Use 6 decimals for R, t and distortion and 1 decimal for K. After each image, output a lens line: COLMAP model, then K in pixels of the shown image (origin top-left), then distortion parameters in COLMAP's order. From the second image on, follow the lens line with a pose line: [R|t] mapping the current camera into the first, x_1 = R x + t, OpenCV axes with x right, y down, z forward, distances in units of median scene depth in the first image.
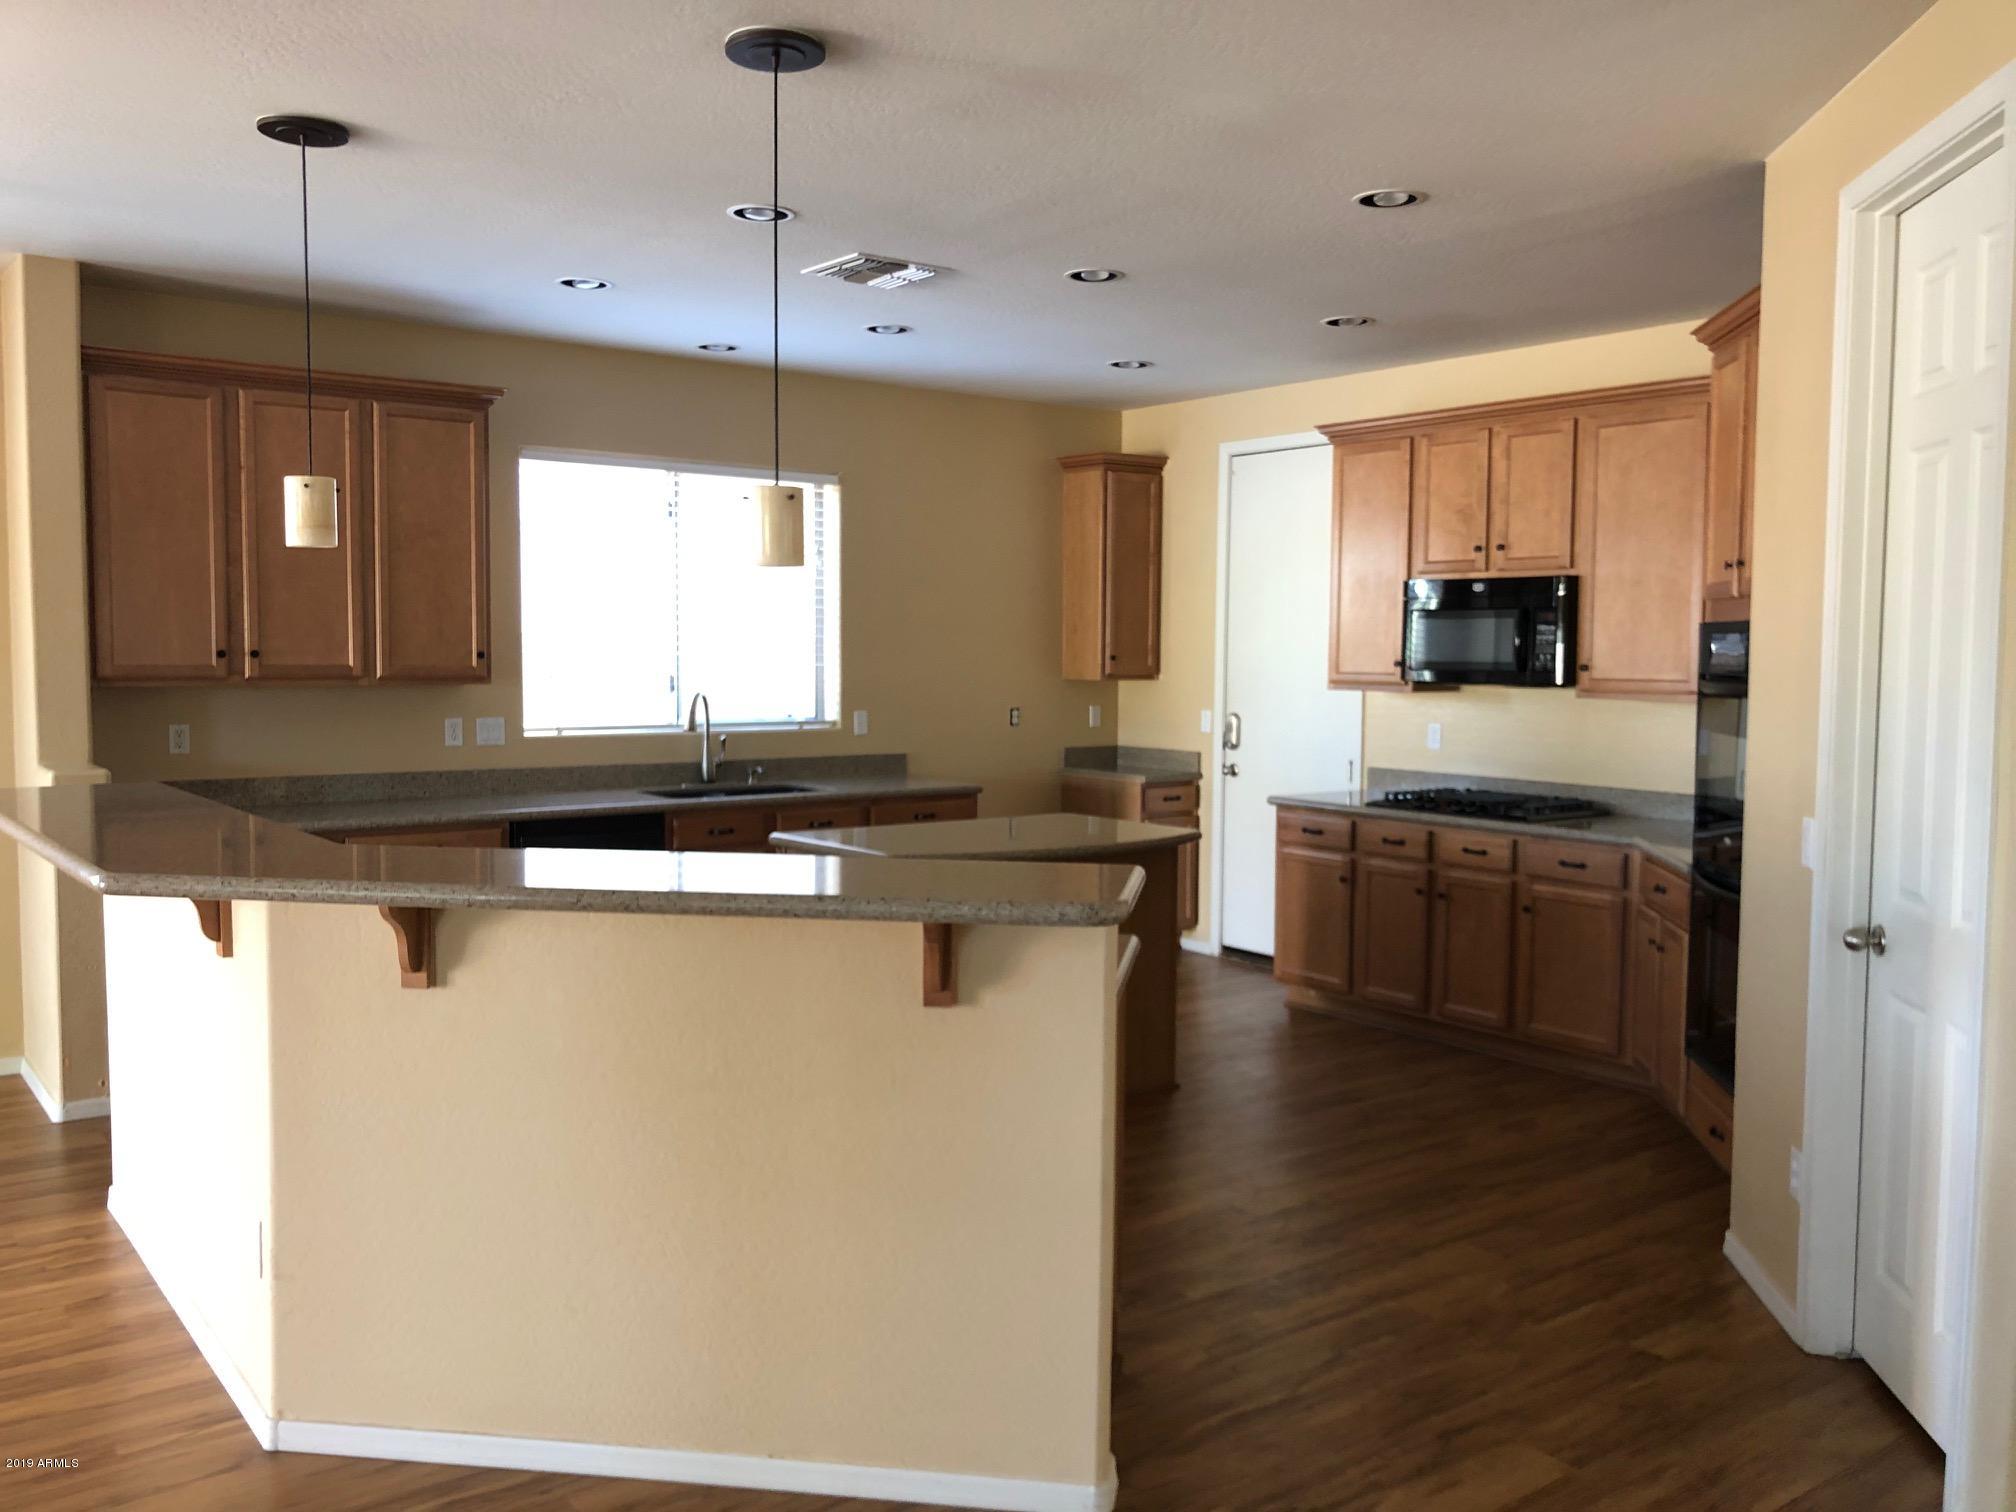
lens RADIAL K [[1643.7, 0, 1008.0], [0, 1643.7, 756.0], [0, 0, 1]] dist [0.003873, 0.001294]
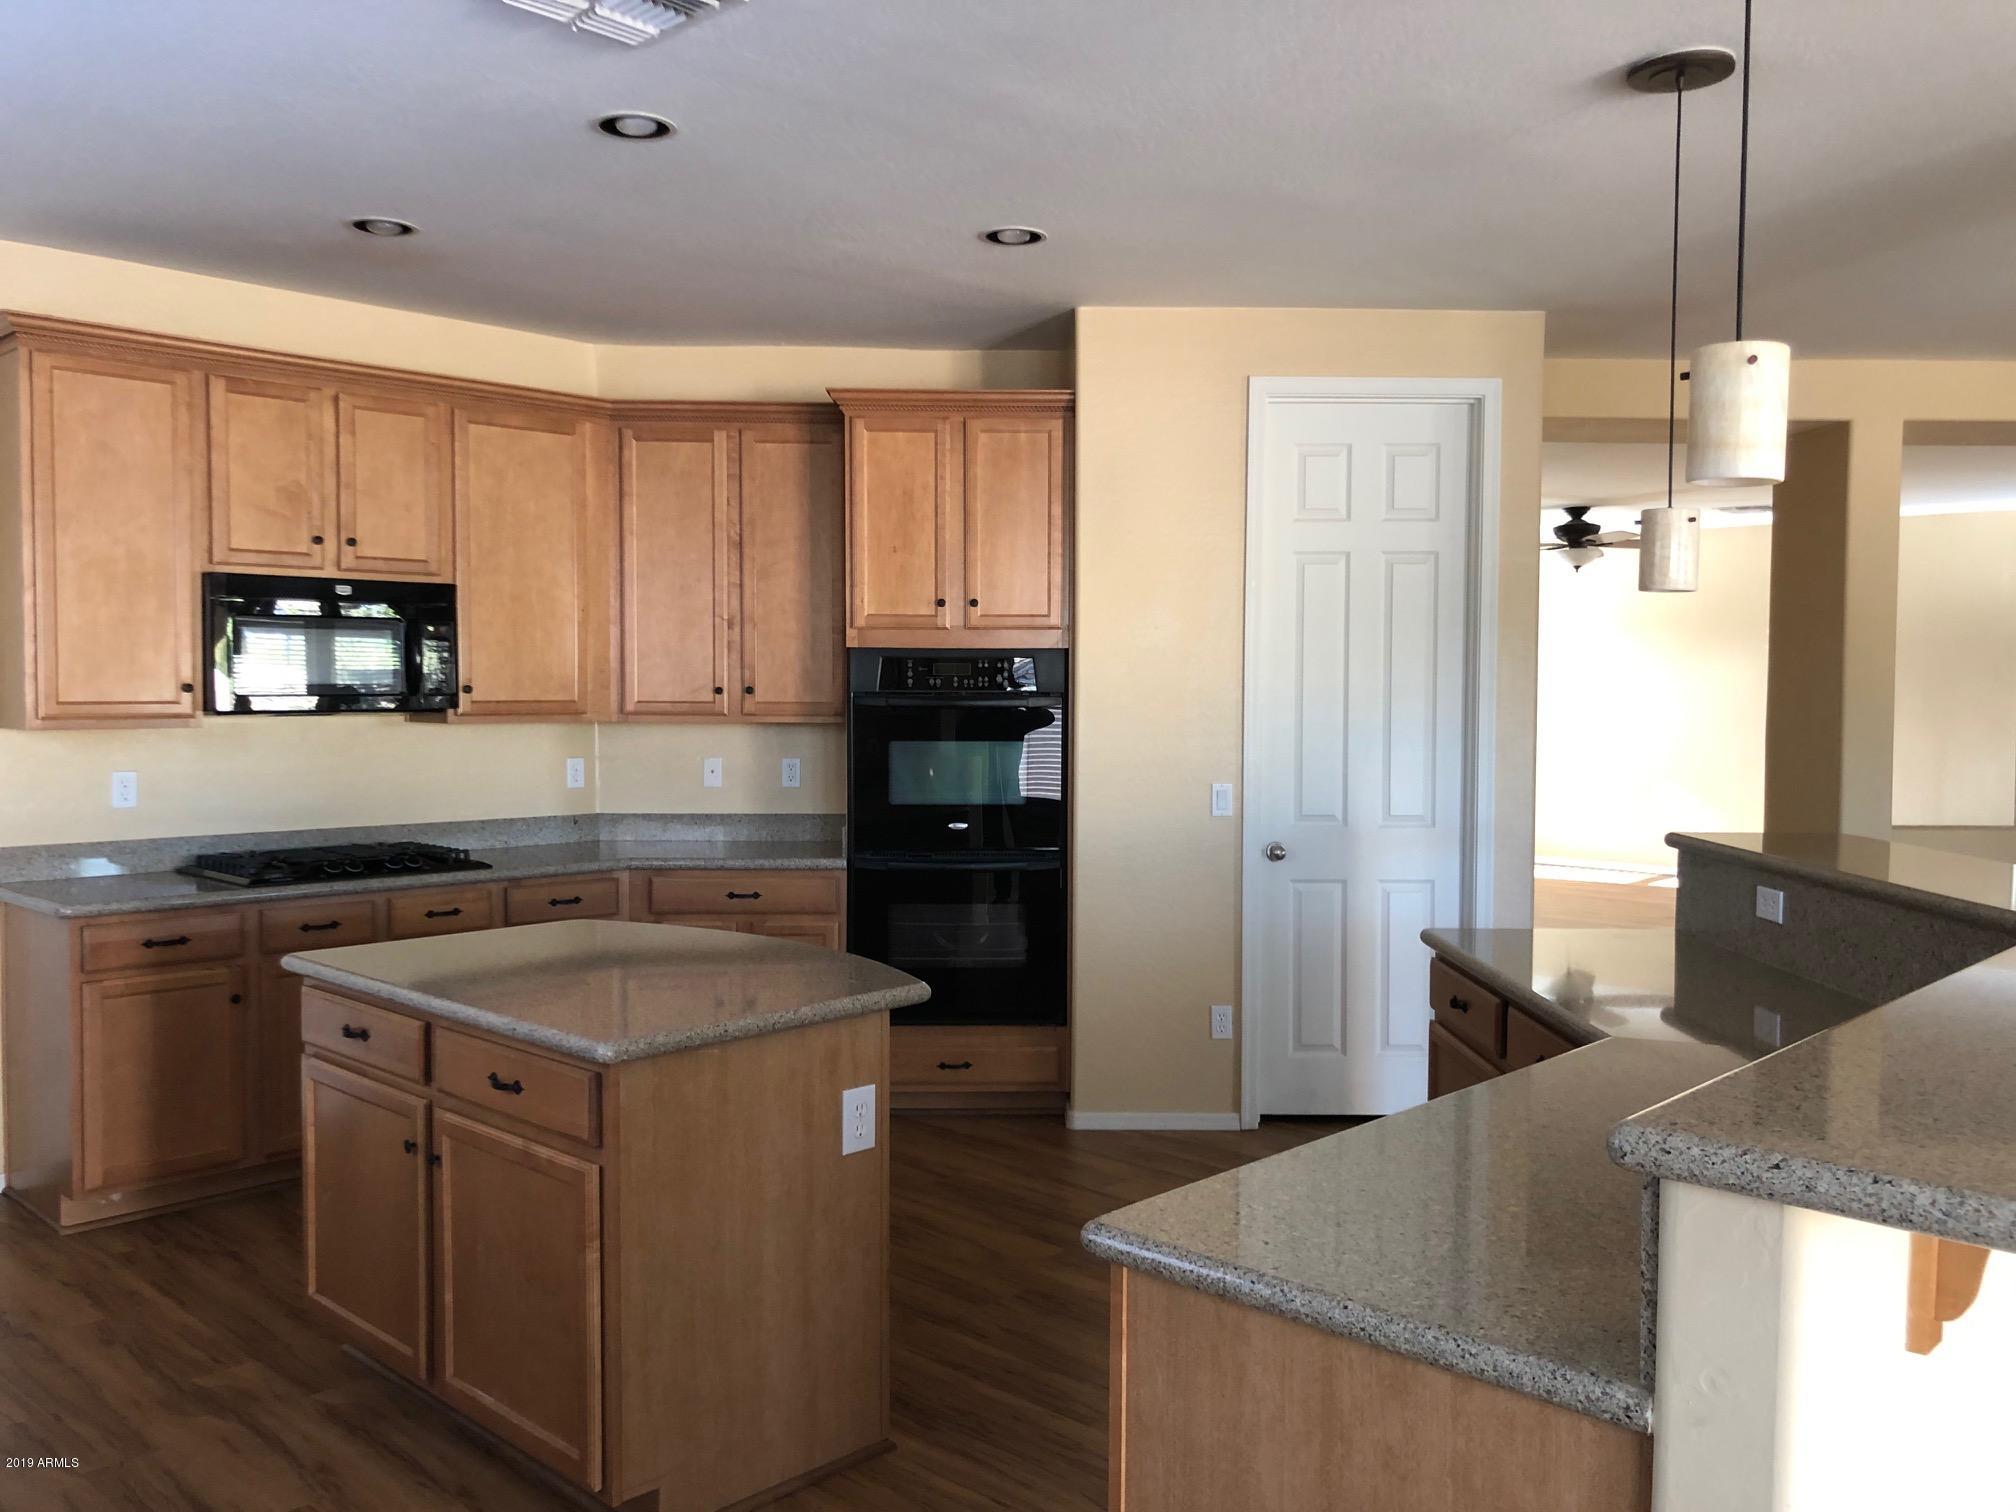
lens RADIAL K [[1643.7, 0, 1008.0], [0, 1643.7, 756.0], [0, 0, 1]] dist [0.003873, 0.001294]
pose [[-0.148053, -0.050633, 0.987683, -0.551288], [0.062350, 0.996224, 0.060417, -0.051118], [-0.987012, 0.070527, -0.144337, 0.807995]]
